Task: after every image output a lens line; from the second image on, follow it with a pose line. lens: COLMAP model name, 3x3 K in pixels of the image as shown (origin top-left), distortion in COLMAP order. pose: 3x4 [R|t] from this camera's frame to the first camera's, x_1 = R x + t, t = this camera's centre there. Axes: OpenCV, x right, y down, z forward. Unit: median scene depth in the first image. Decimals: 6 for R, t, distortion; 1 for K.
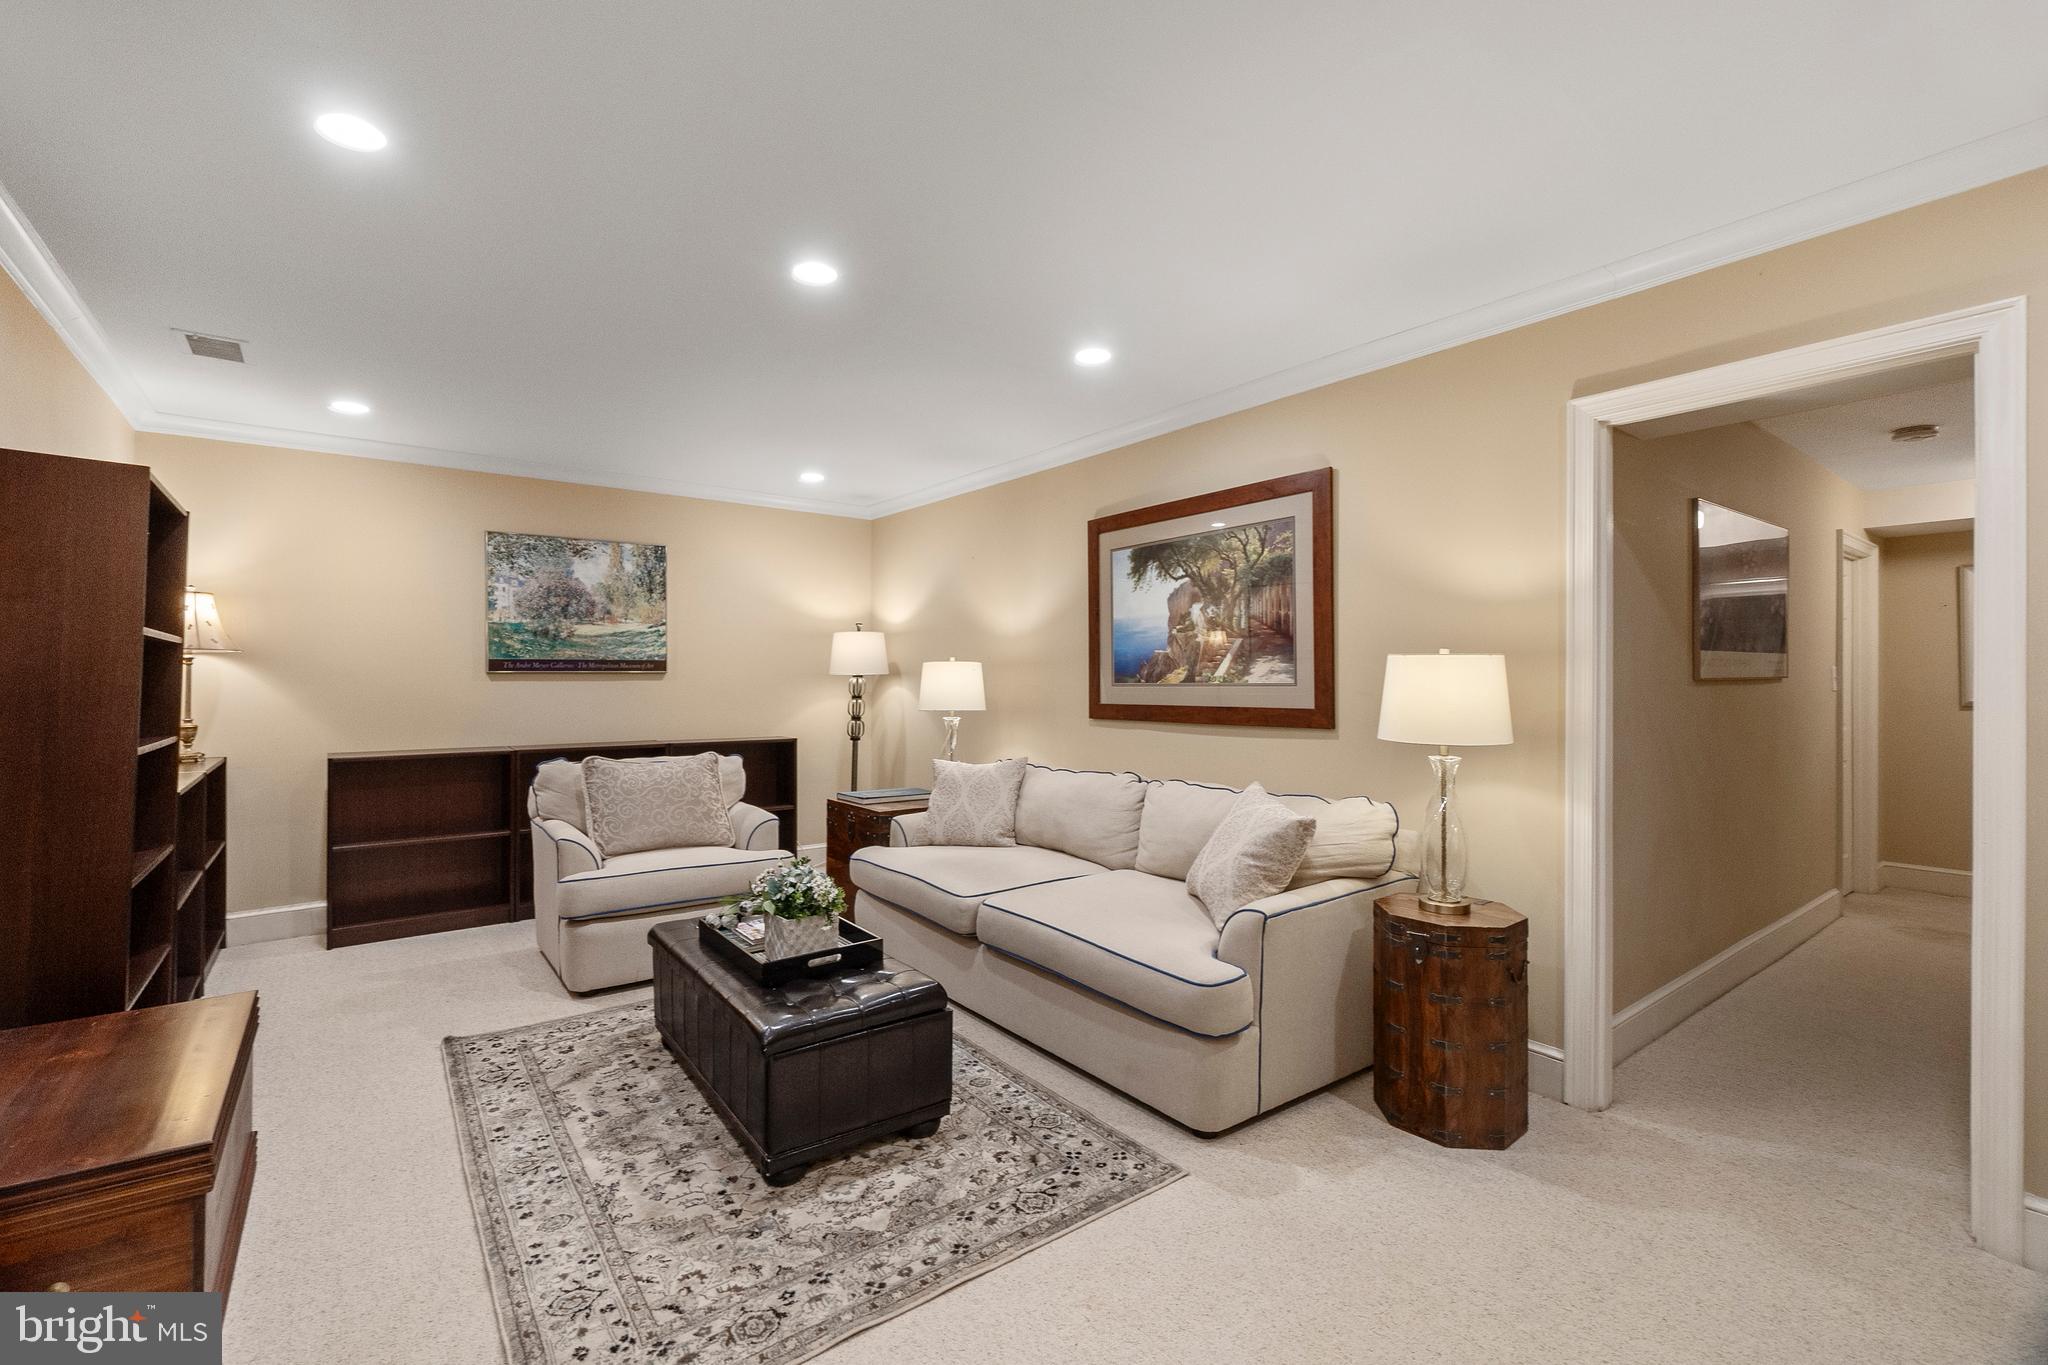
lens RADIAL K [[885.4, 0, 1004.4], [0, 885.4, 677.8], [0, 0, 1]] dist [-0.004081, 0.001337]
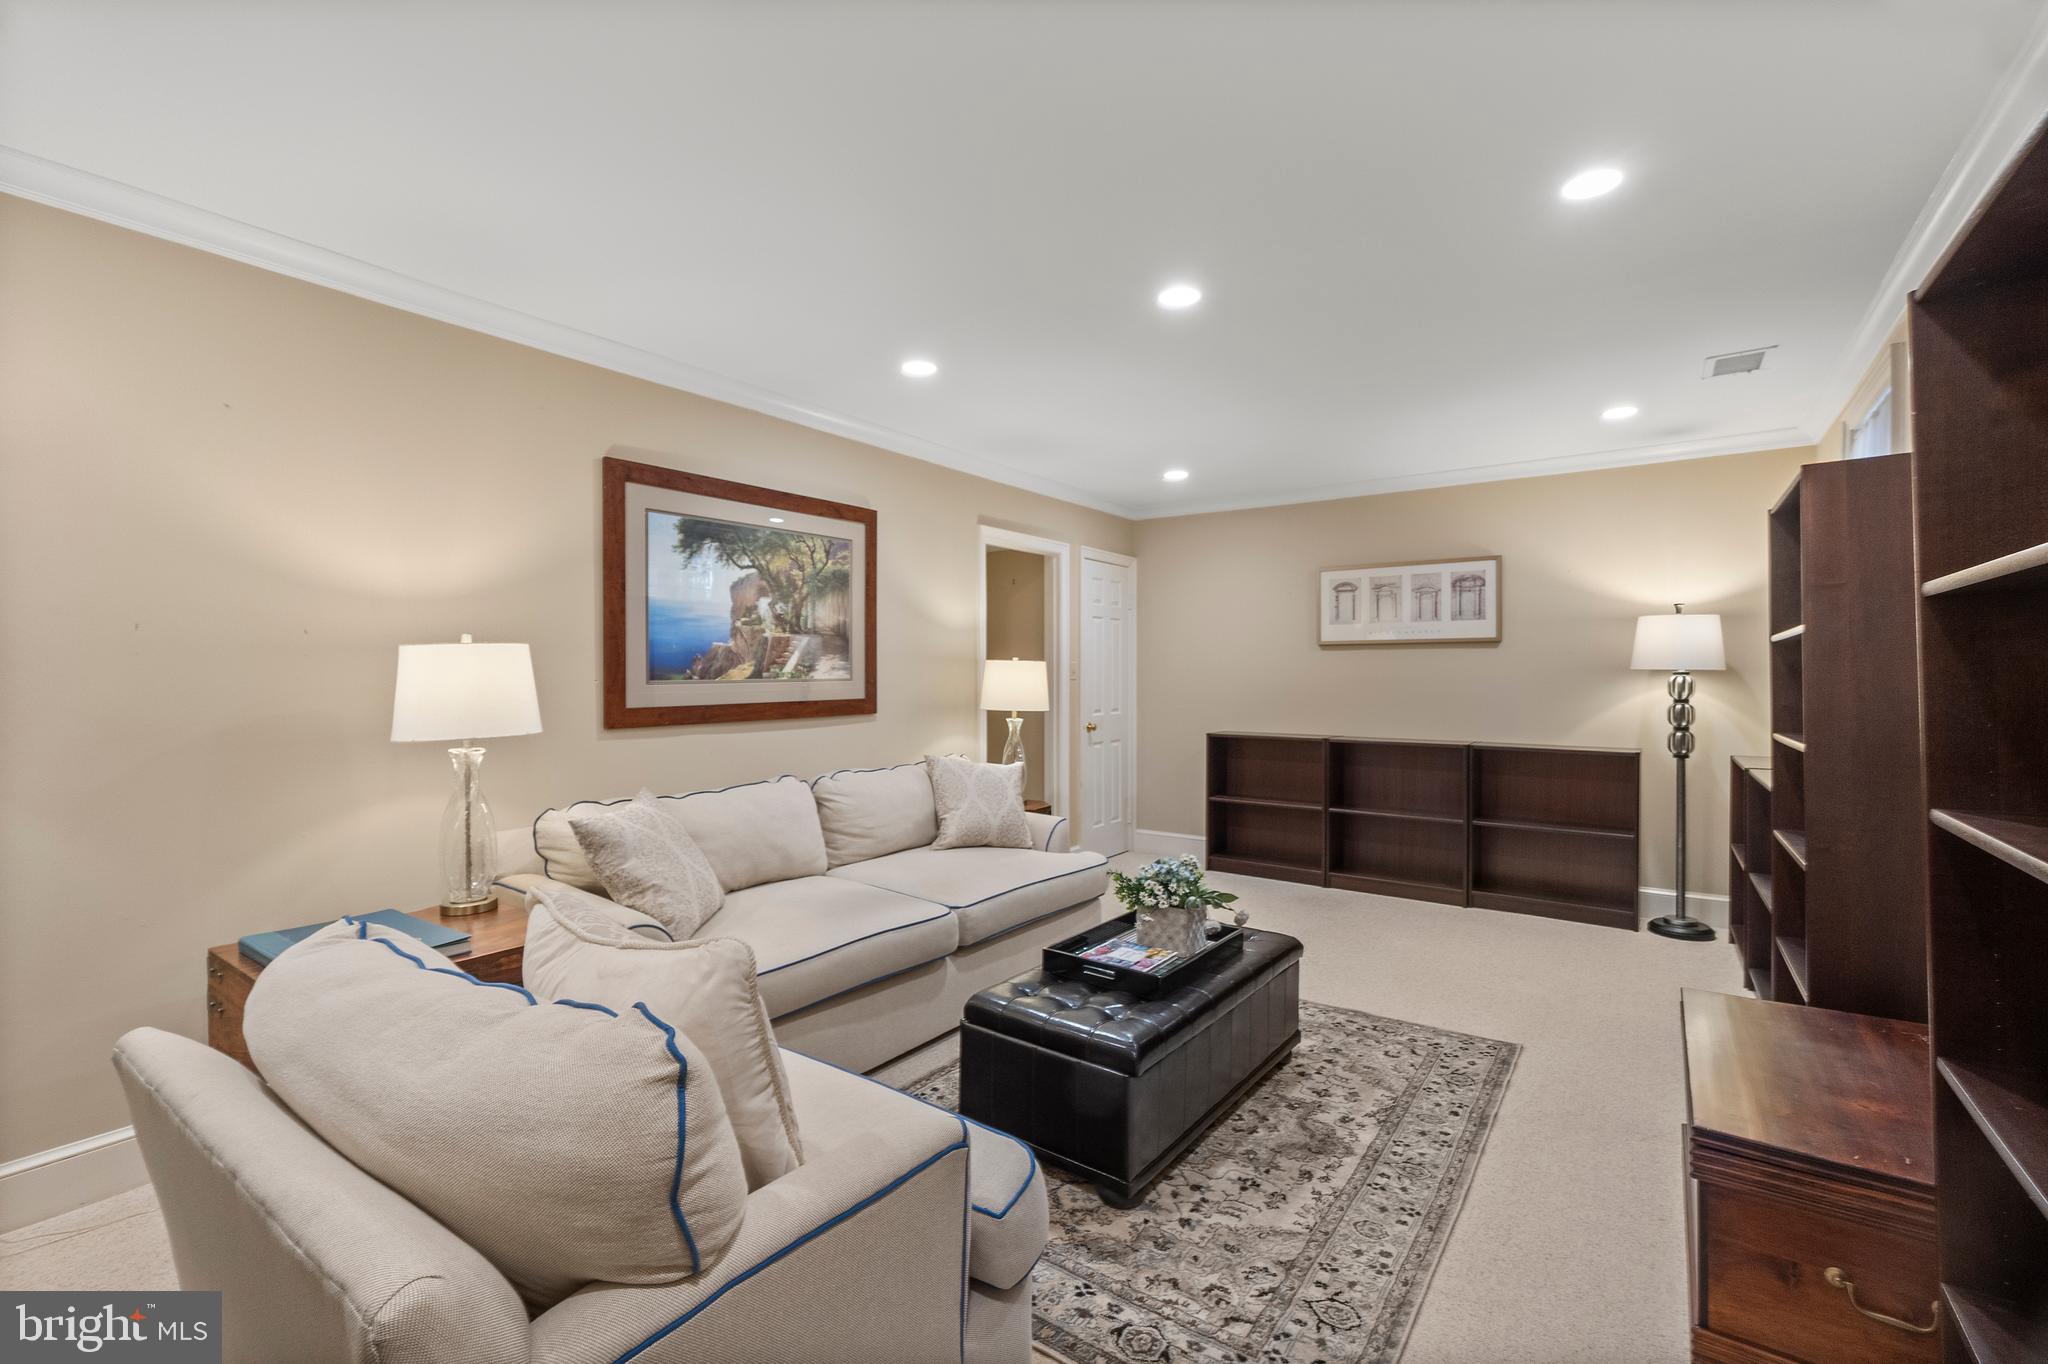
lens RADIAL K [[885.4, 0, 1029.2], [0, 885.4, 674.7], [0, 0, 1]] dist [-0.004081, 0.001337]
pose [[-0.310416, -0.004813, 0.950589, -0.790231], [-0.003737, 0.999986, 0.003843, -0.003439], [-0.950593, -0.002359, -0.310429, 1.006952]]
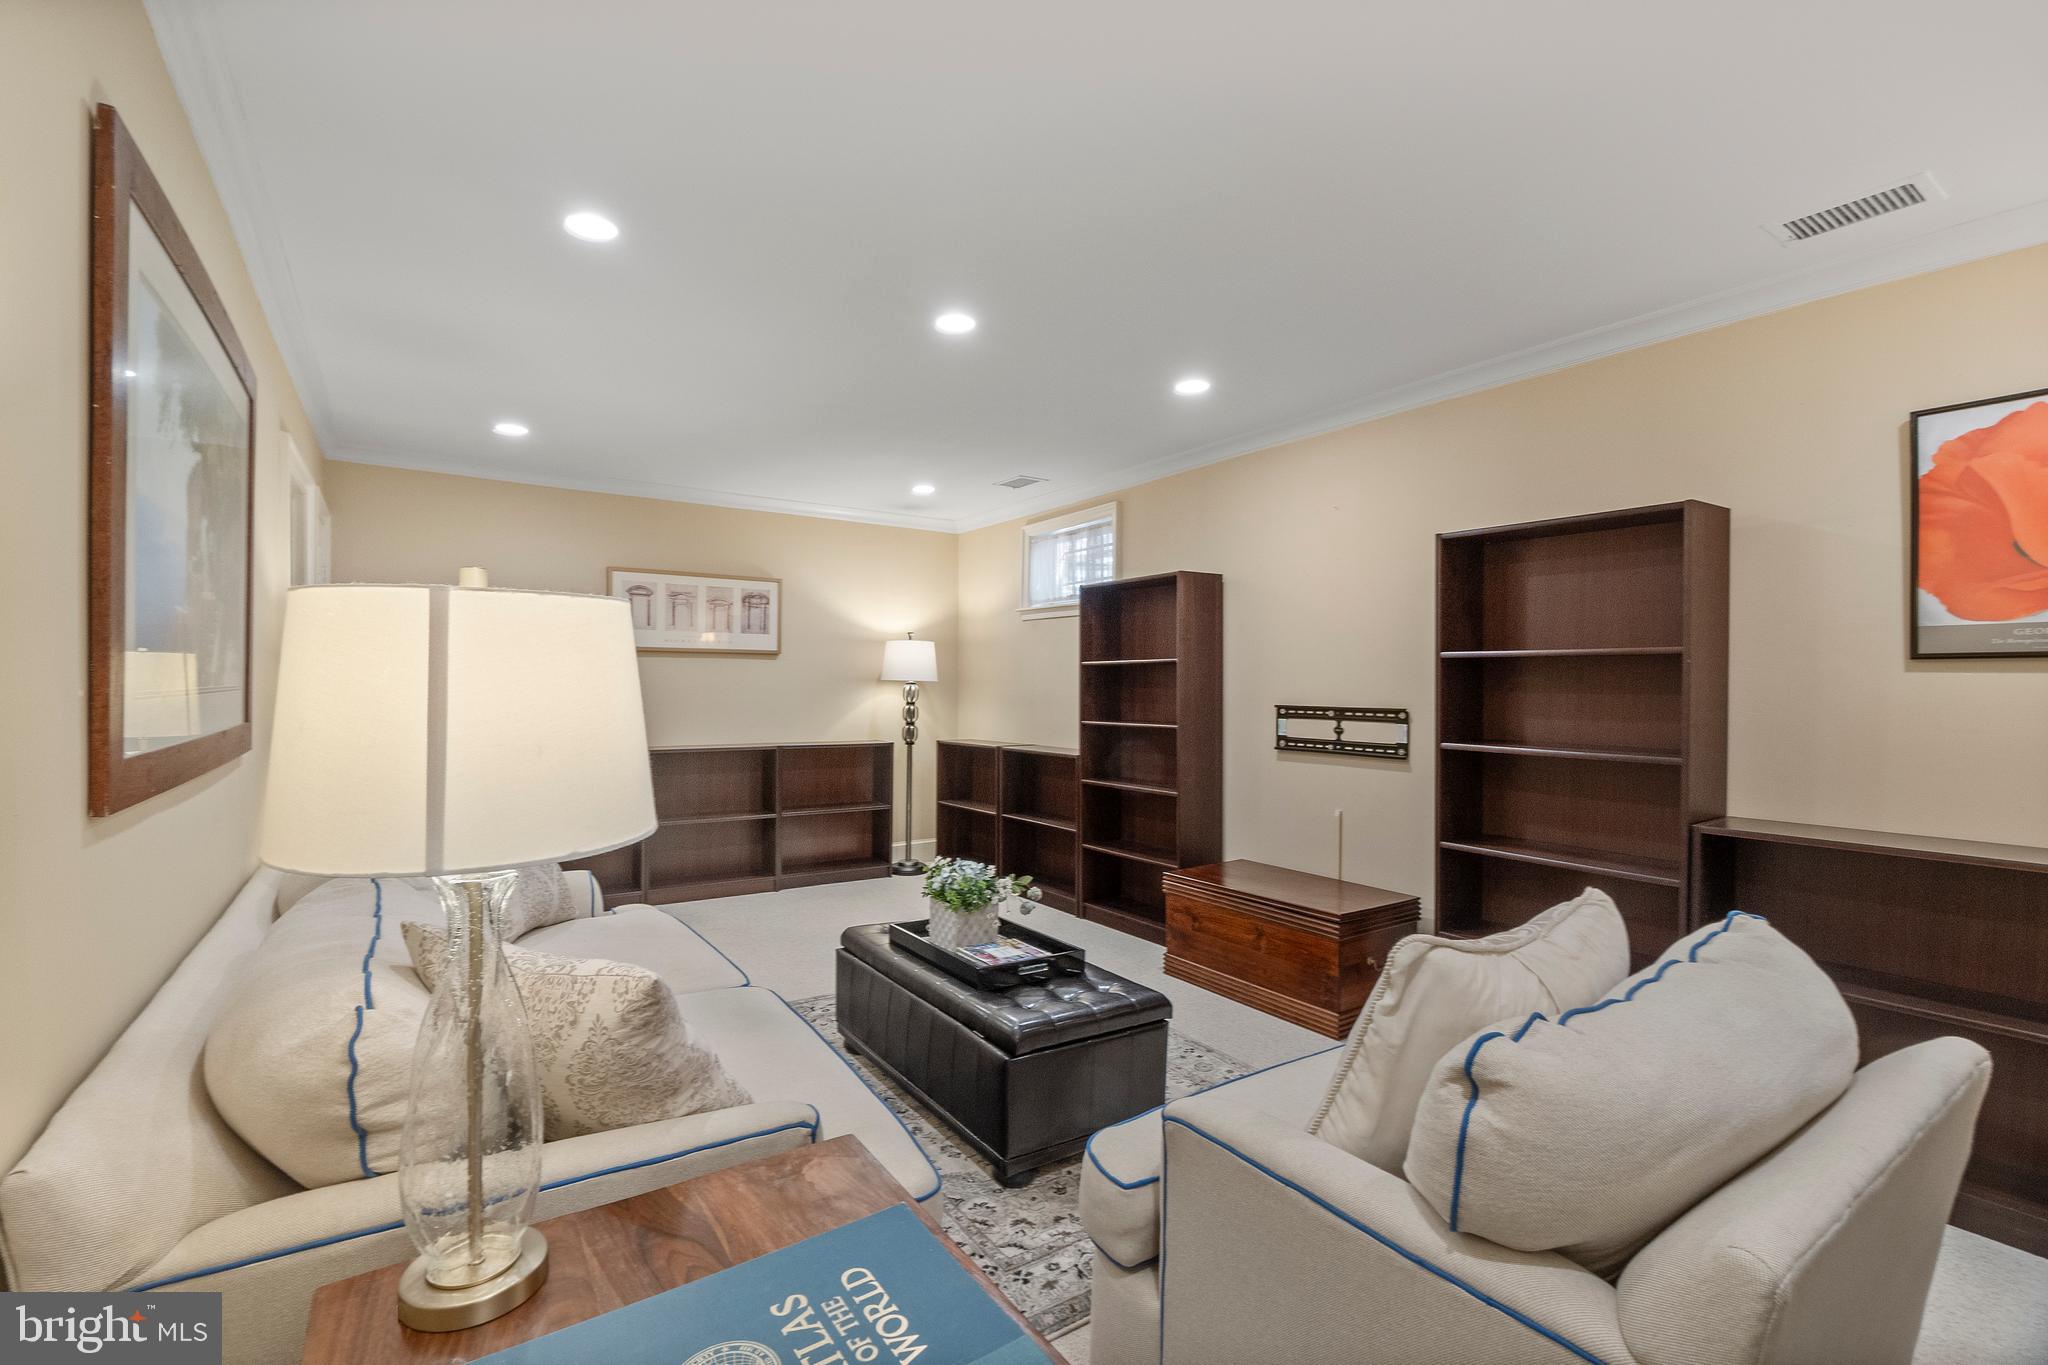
lens RADIAL K [[885.4, 0, 1007.0], [0, 885.4, 687.0], [0, 0, 1]] dist [-0.004081, 0.001337]
pose [[-0.998342, -0.013055, 0.056054, -0.238073], [-0.013165, 0.999912, -0.001585, 0.002569], [-0.056029, -0.002320, -0.998426, 1.410129]]
